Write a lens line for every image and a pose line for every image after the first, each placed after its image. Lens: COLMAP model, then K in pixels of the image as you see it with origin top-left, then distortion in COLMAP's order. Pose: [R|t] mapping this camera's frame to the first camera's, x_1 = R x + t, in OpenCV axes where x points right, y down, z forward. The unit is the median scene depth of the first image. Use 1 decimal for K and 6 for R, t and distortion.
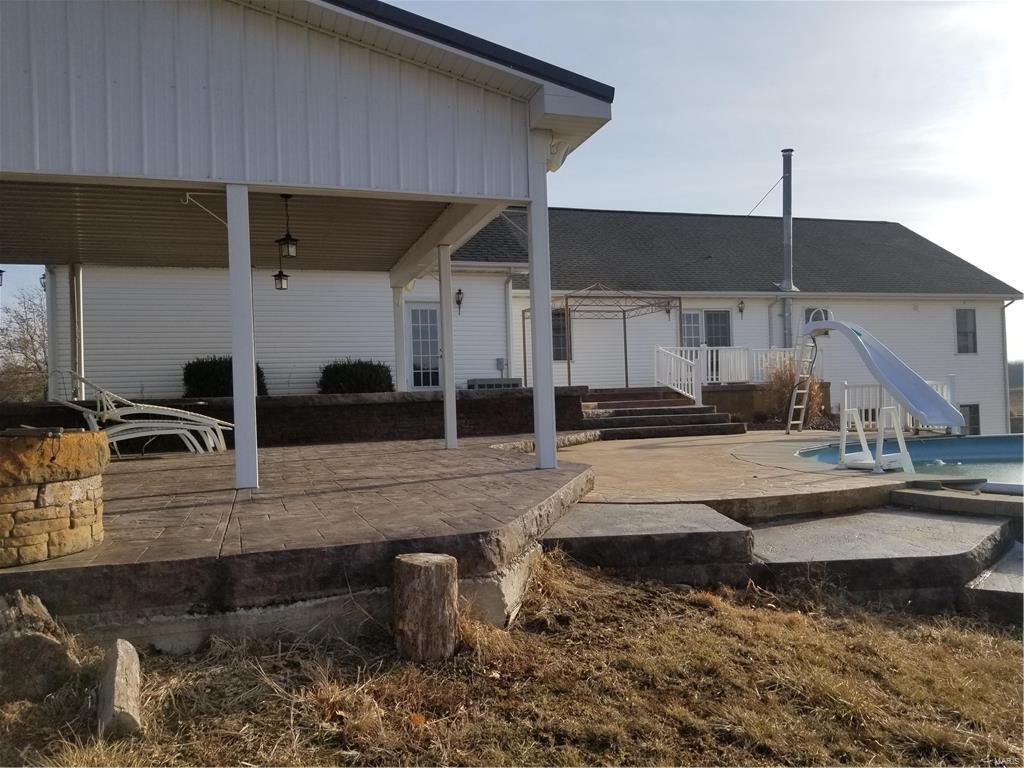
lens RADIAL K [[804.3, 0, 530.1], [0, 804.3, 389.7], [0, 0, 1]] dist [0.132752, -0.209160]
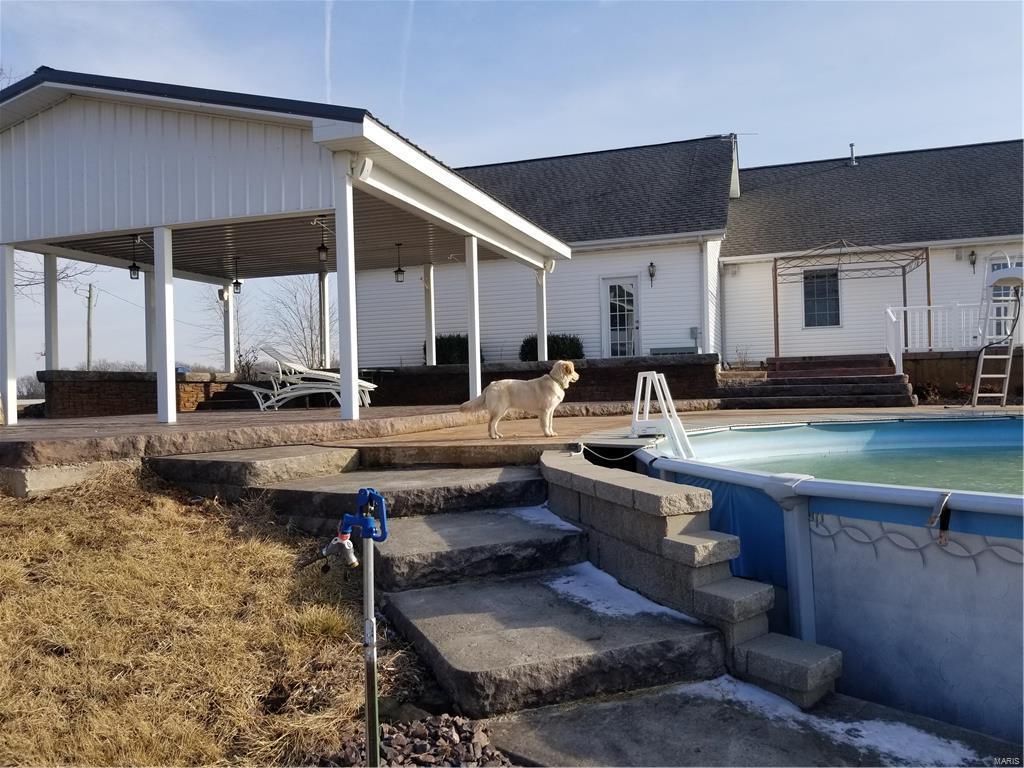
lens RADIAL K [[804.3, 0, 530.1], [0, 804.3, 389.7], [0, 0, 1]] dist [0.132752, -0.209160]
pose [[0.796358, 0.014533, -0.604651, 0.424066], [0.006850, 0.999430, 0.033044, 0.004200], [0.604787, -0.030456, 0.795805, 0.066320]]
